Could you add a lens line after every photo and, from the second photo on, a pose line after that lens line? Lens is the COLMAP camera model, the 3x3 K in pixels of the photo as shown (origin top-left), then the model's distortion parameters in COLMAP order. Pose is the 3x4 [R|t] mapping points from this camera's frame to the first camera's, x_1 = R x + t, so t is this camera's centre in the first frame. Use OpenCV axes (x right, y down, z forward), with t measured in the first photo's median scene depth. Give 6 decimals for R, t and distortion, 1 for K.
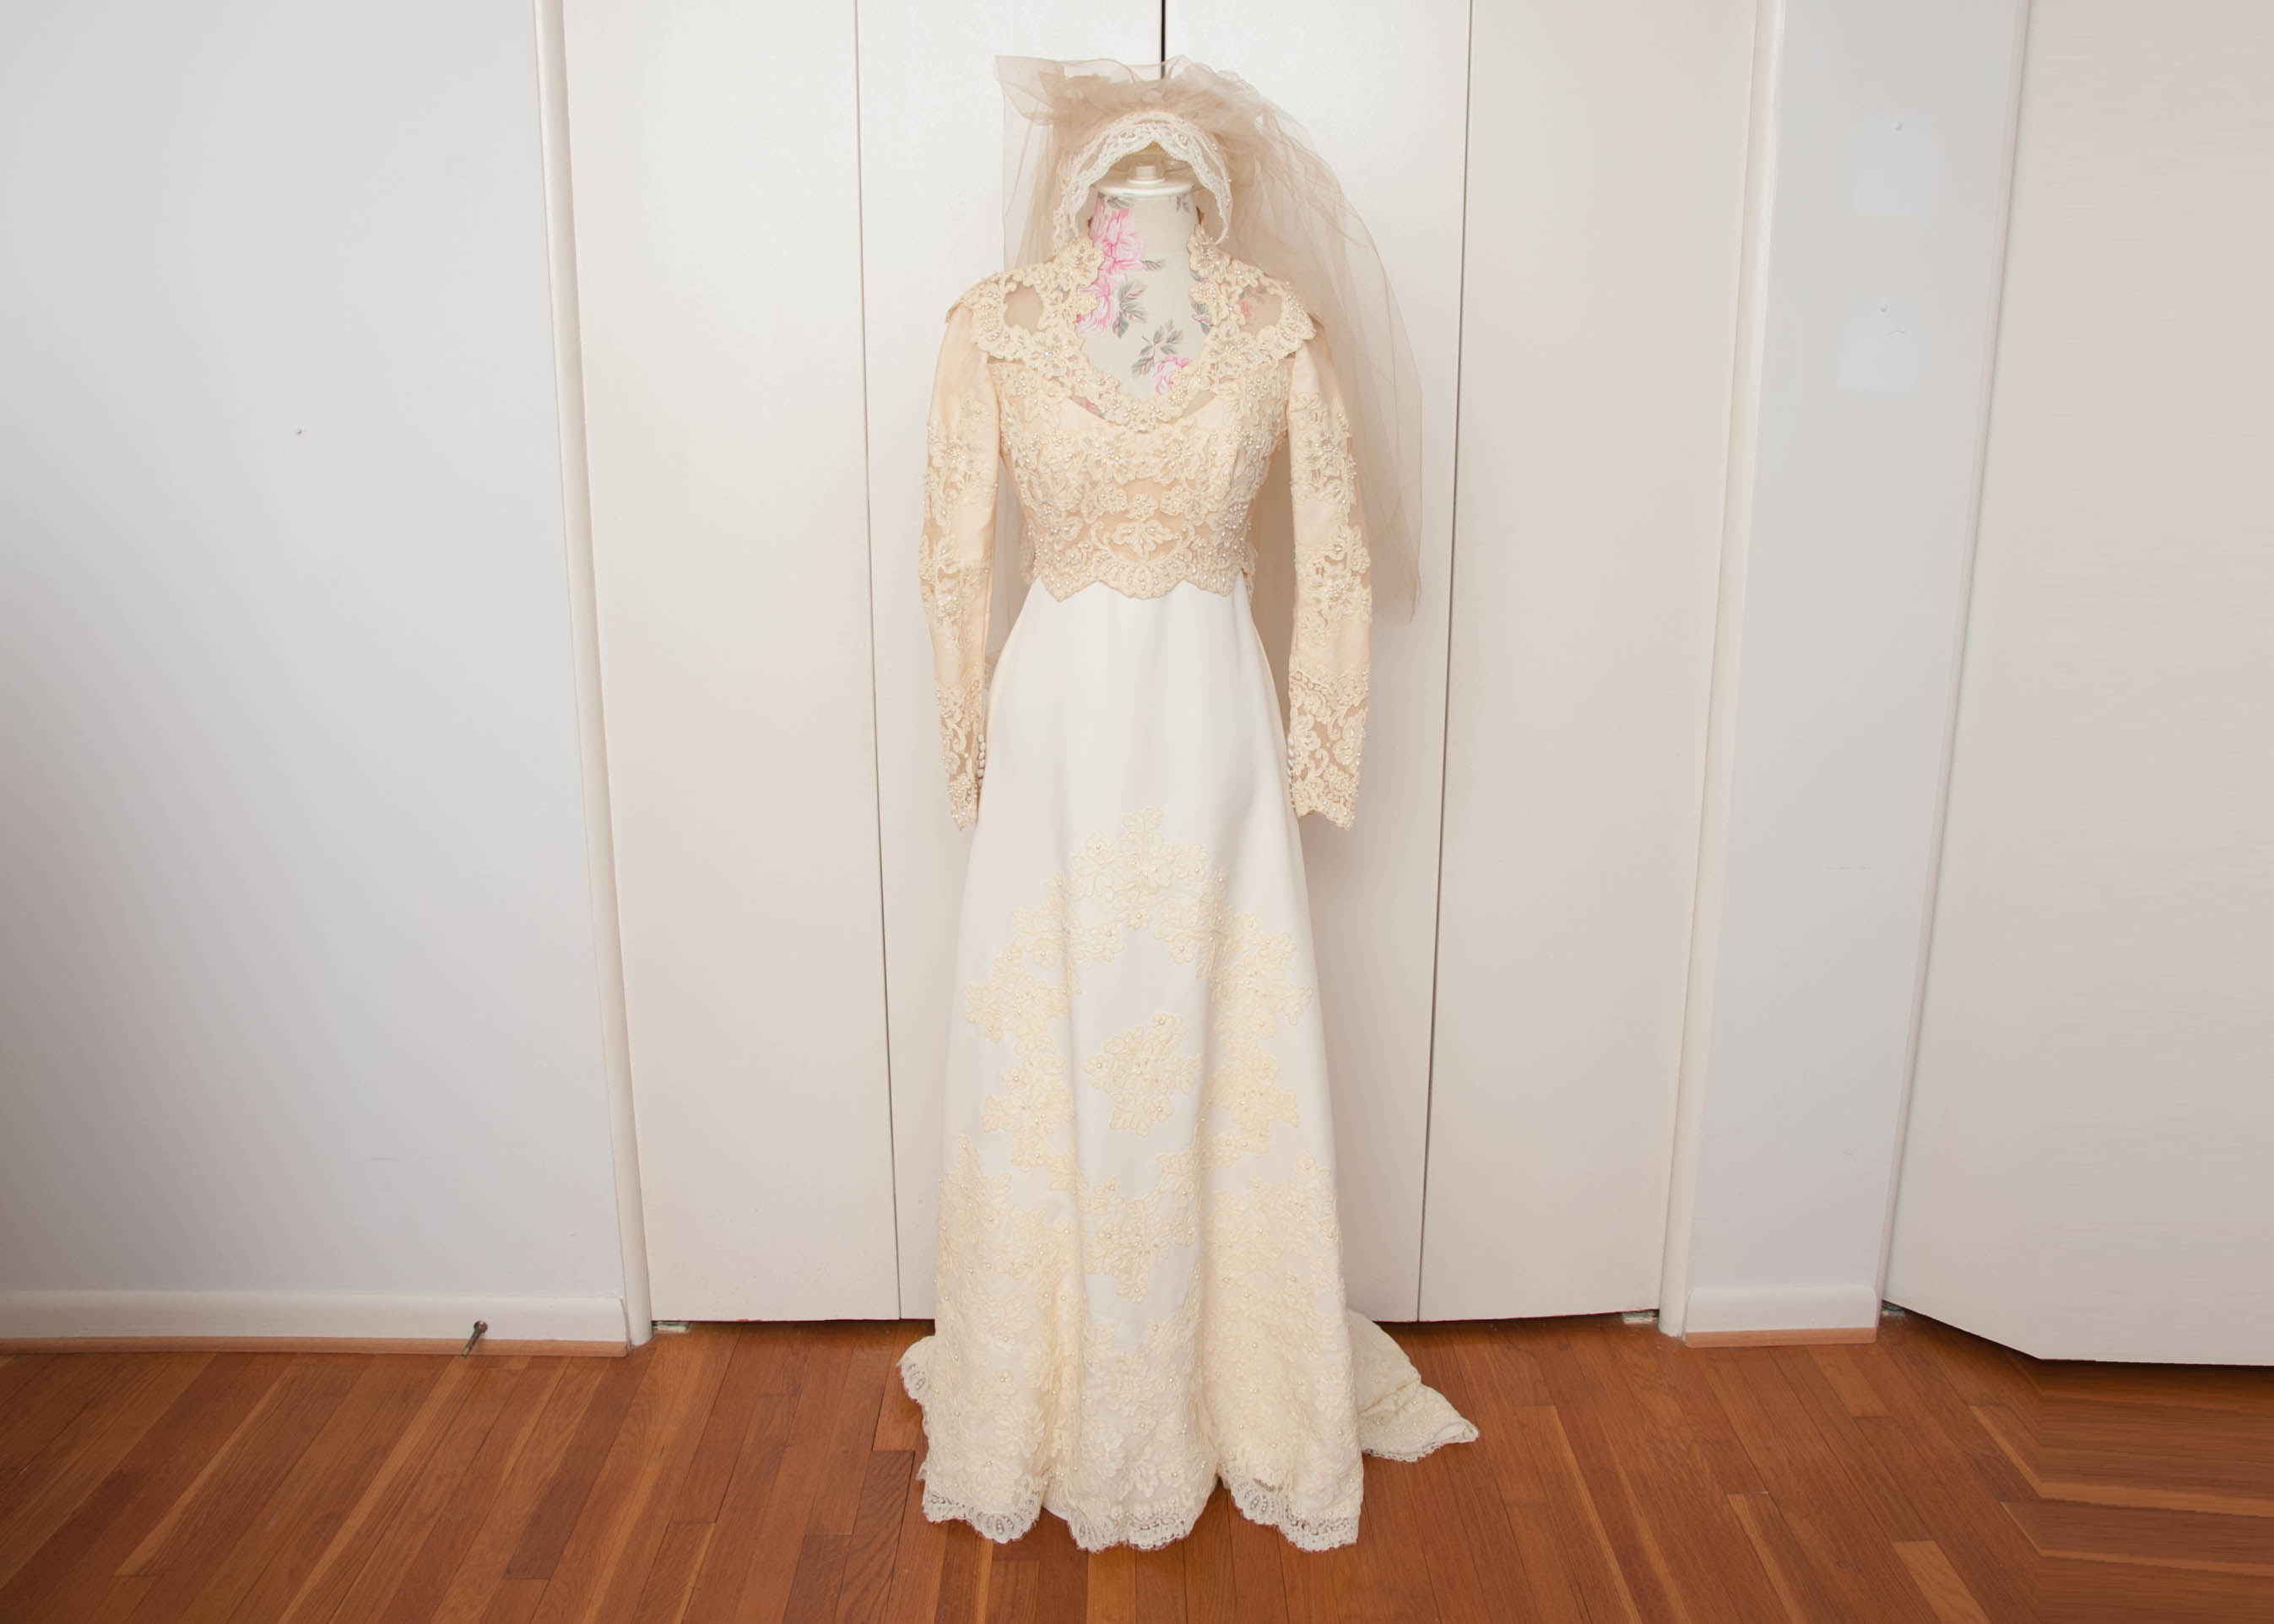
lens RADIAL K [[1797.4, 0, 1146.6], [0, 1797.4, 811.5], [0, 0, 1]] dist [0.041737, 0.010266]
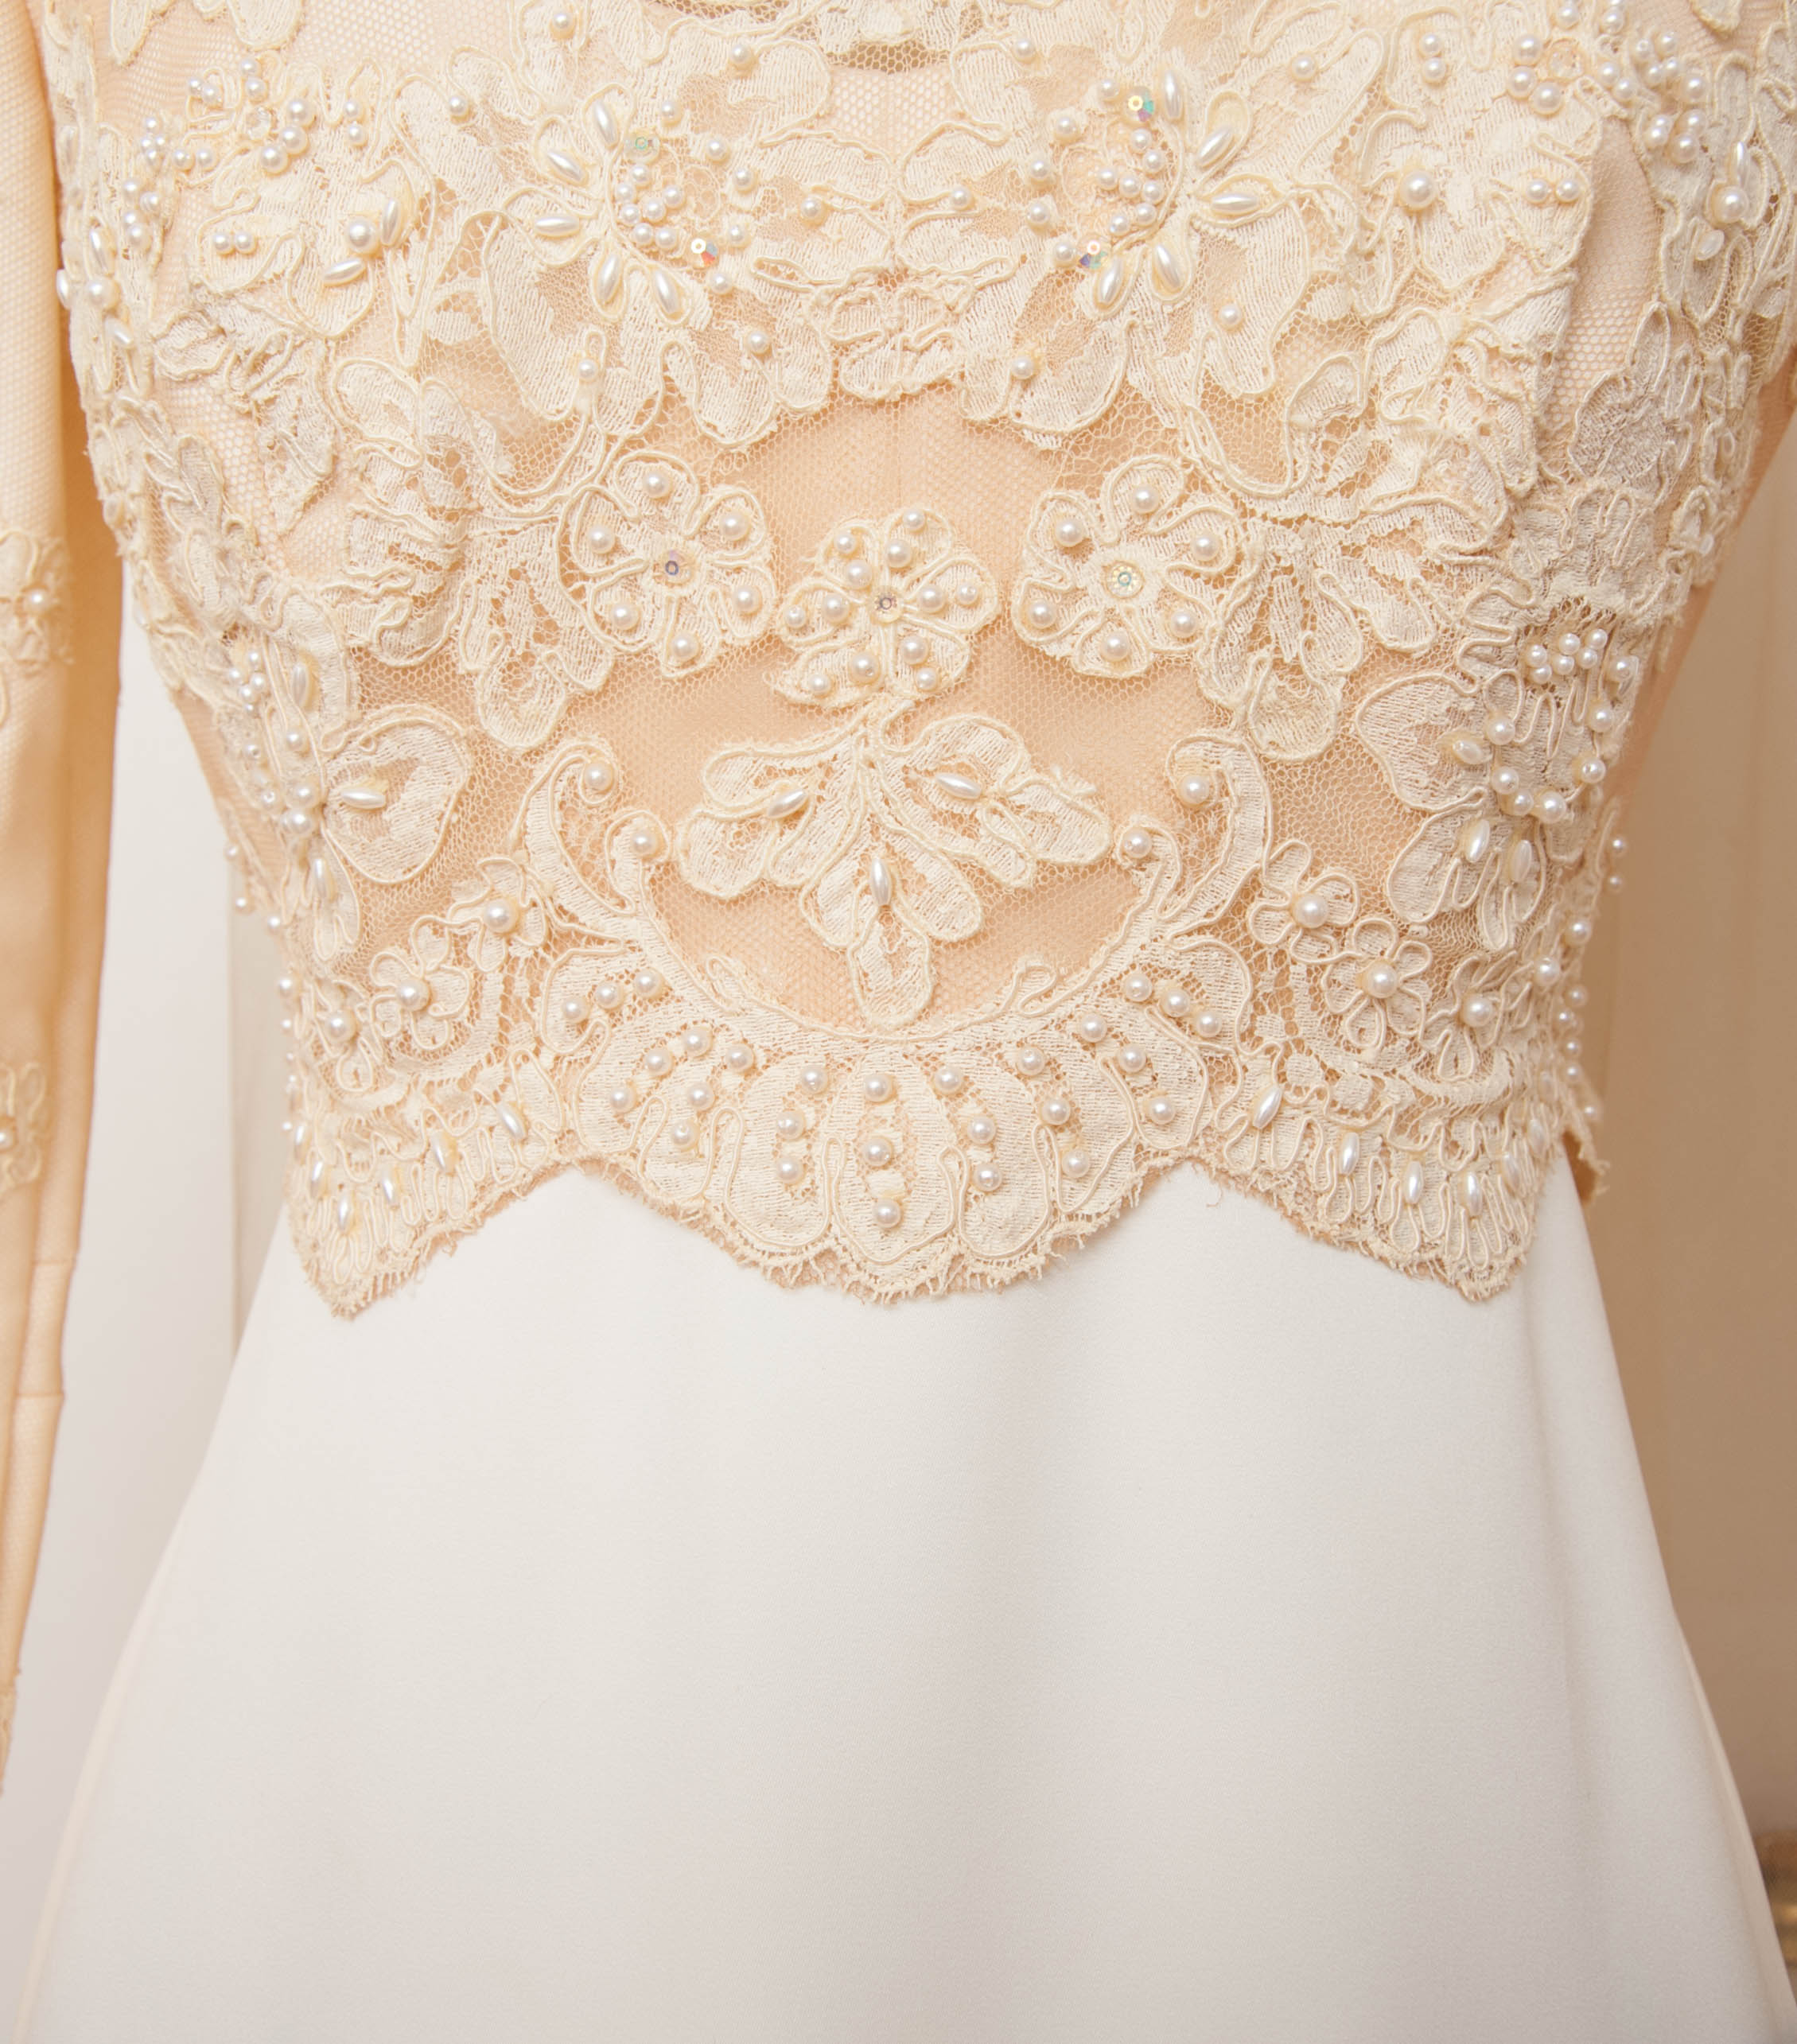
lens RADIAL K [[2139.3, 0, 901.7], [0, 2139.3, 1019.8], [0, 0, 1]] dist [0.010404, 0.000000]
pose [[0.994887, 0.003379, -0.100941, 0.015361], [-0.034949, 0.949216, -0.312677, -0.088610], [0.094758, 0.314606, 0.944481, 0.851468]]
